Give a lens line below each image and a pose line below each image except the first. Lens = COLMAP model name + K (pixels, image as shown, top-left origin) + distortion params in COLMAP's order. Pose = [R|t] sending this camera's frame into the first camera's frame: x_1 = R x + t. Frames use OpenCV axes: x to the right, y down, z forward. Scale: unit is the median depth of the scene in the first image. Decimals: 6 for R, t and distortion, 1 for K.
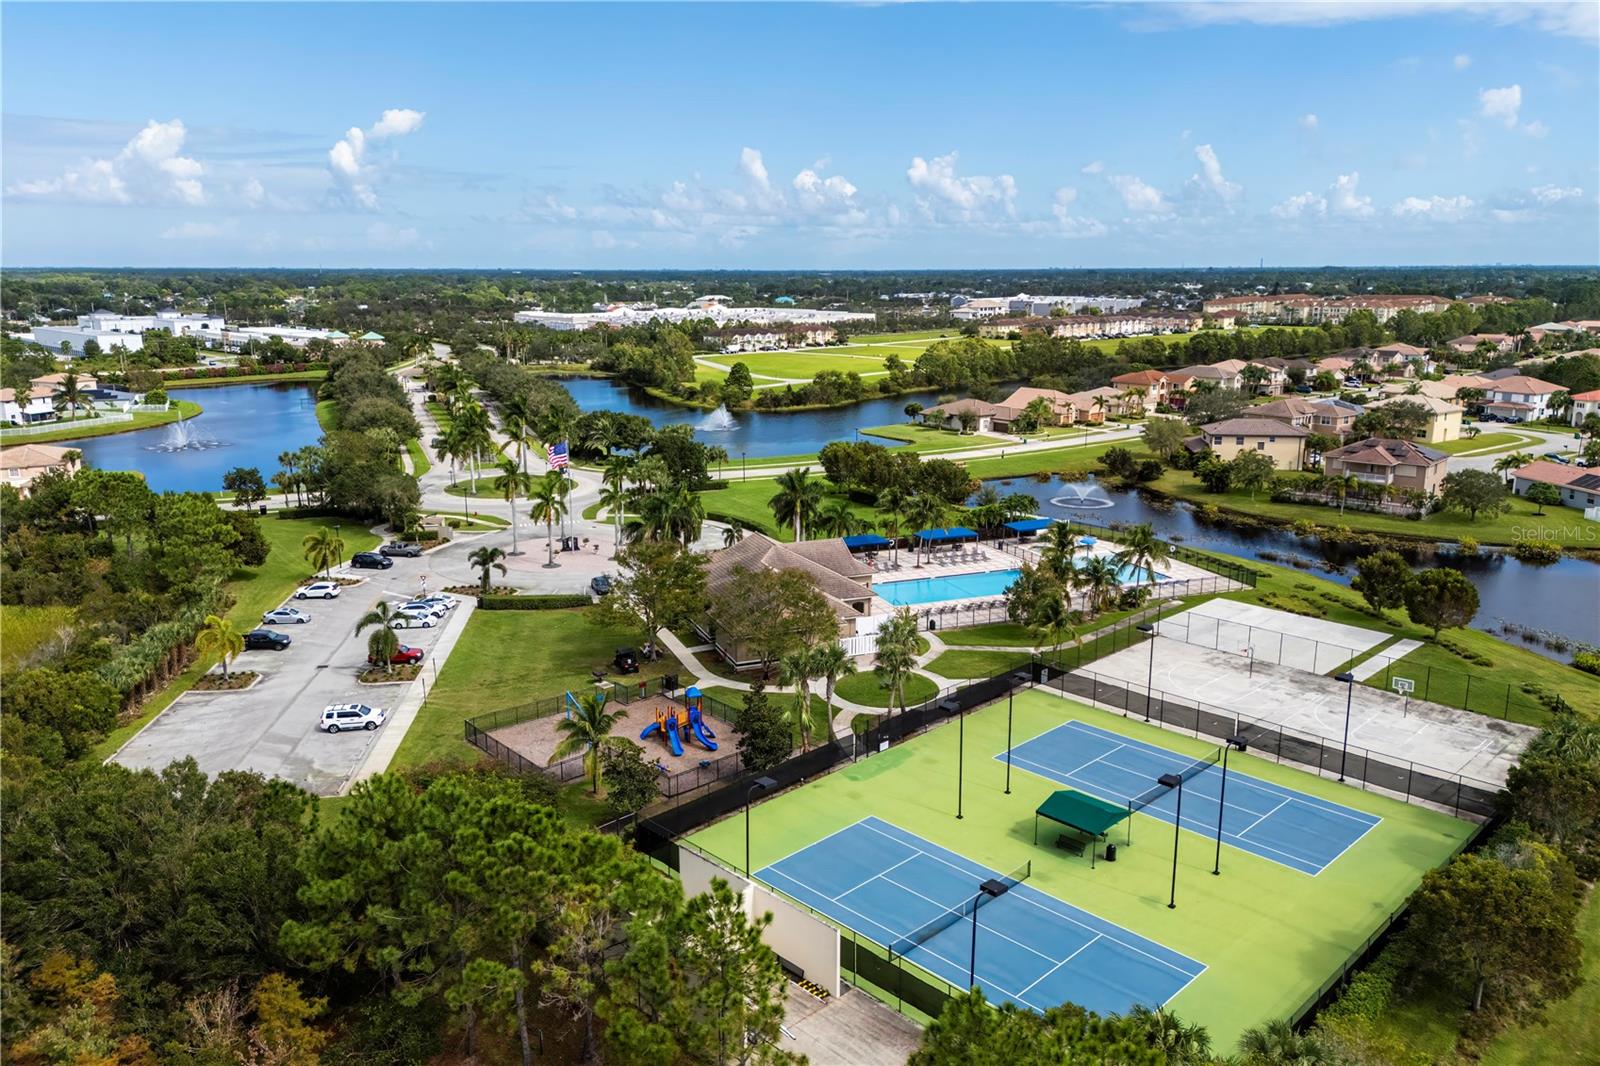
lens RADIAL K [[1153.5, 0, 802.5], [0, 1153.5, 539.0], [0, 0, 1]] dist [0.077935, -0.087108]
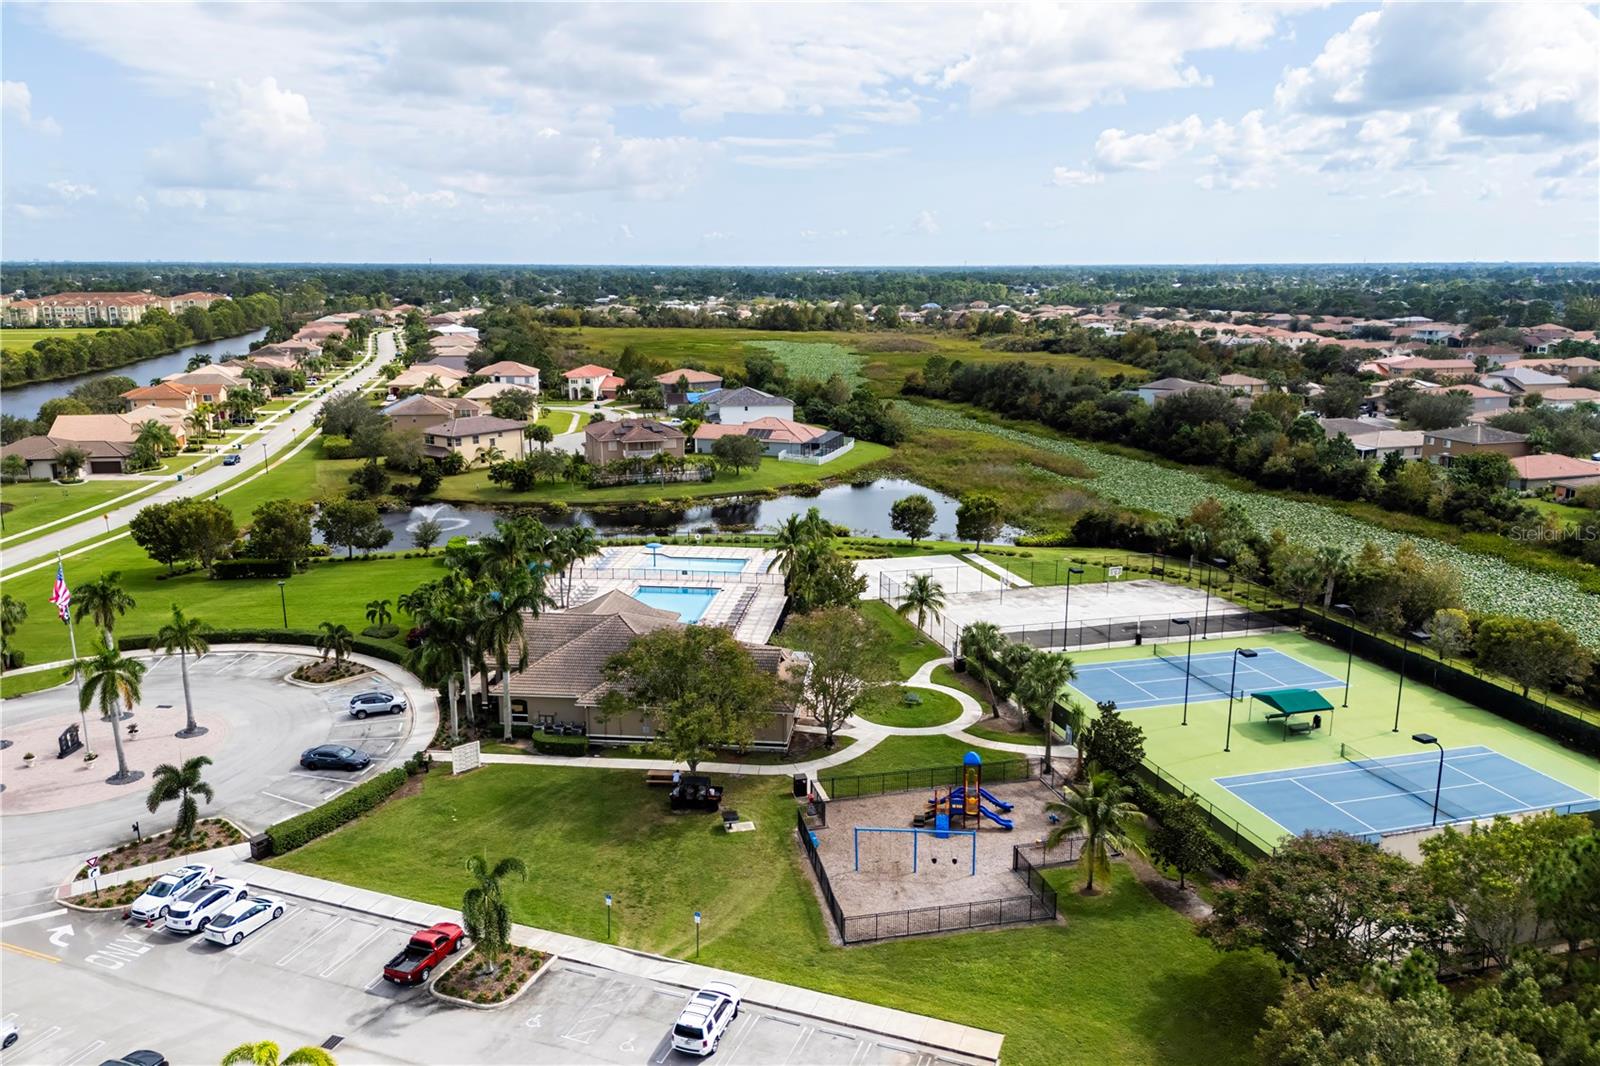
lens RADIAL K [[1153.5, 0, 802.5], [0, 1153.5, 539.0], [0, 0, 1]] dist [0.077935, -0.087108]
pose [[0.477713, -0.199106, 0.855656, -0.714151], [0.196578, 0.973509, 0.116780, -0.125525], [-0.856240, 0.112416, 0.504197, 0.543211]]
